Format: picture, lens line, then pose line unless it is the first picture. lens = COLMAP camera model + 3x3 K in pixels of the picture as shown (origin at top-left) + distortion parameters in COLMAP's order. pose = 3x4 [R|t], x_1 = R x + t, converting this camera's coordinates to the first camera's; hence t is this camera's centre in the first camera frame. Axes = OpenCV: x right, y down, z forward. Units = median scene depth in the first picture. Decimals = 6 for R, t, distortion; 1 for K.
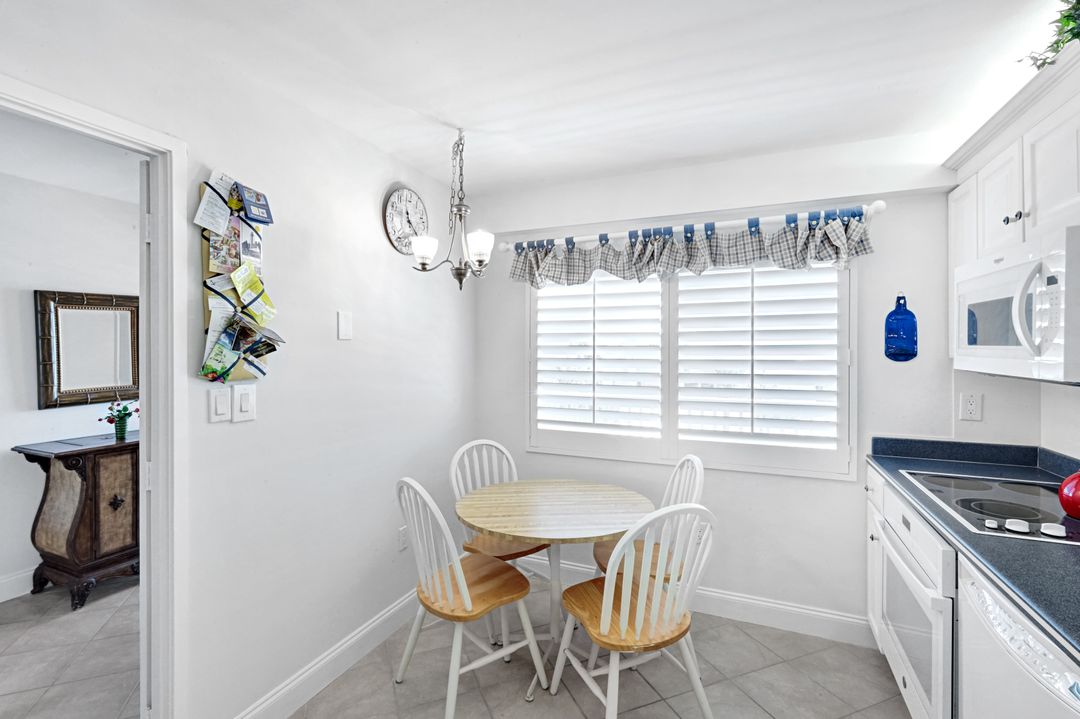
lens RADIAL K [[490.6, 0, 533.3], [0, 490.6, 353.1], [0, 0, 1]] dist [-0.000368, -0.000195]
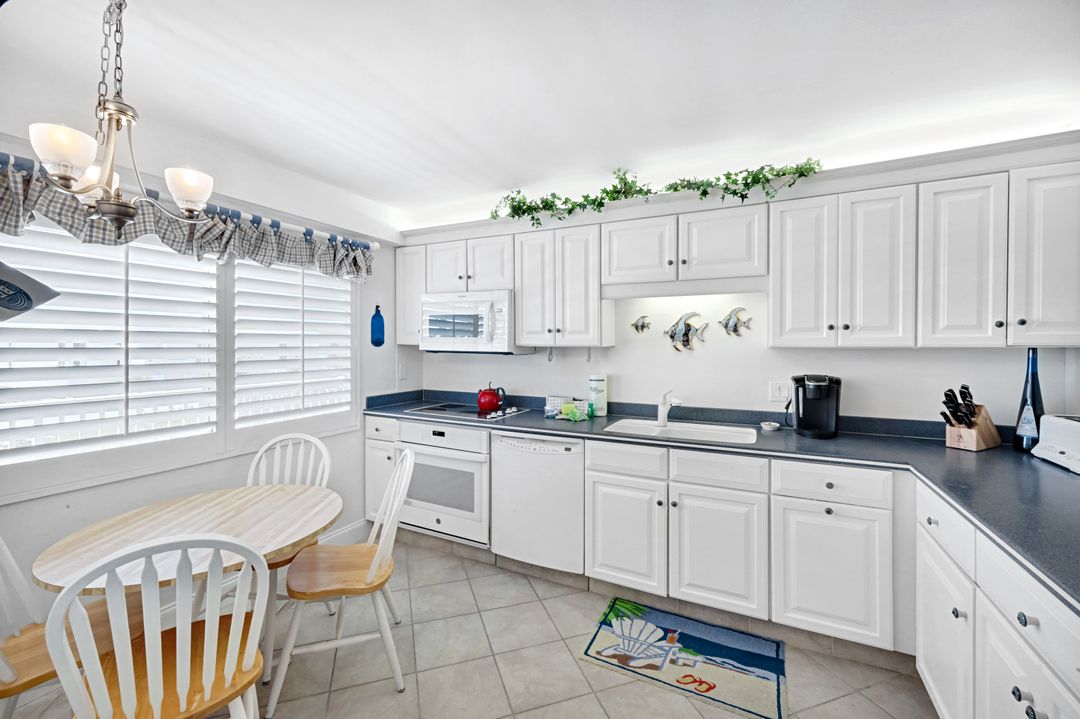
lens RADIAL K [[459.5, 0, 537.2], [0, 459.5, 349.0], [0, 0, 1]] dist [0.000157, -0.000141]
pose [[0.037653, -0.011635, 0.999223, -0.709164], [0.004918, 0.999922, 0.011458, 0.010042], [-0.999279, 0.004483, 0.037707, 0.433245]]
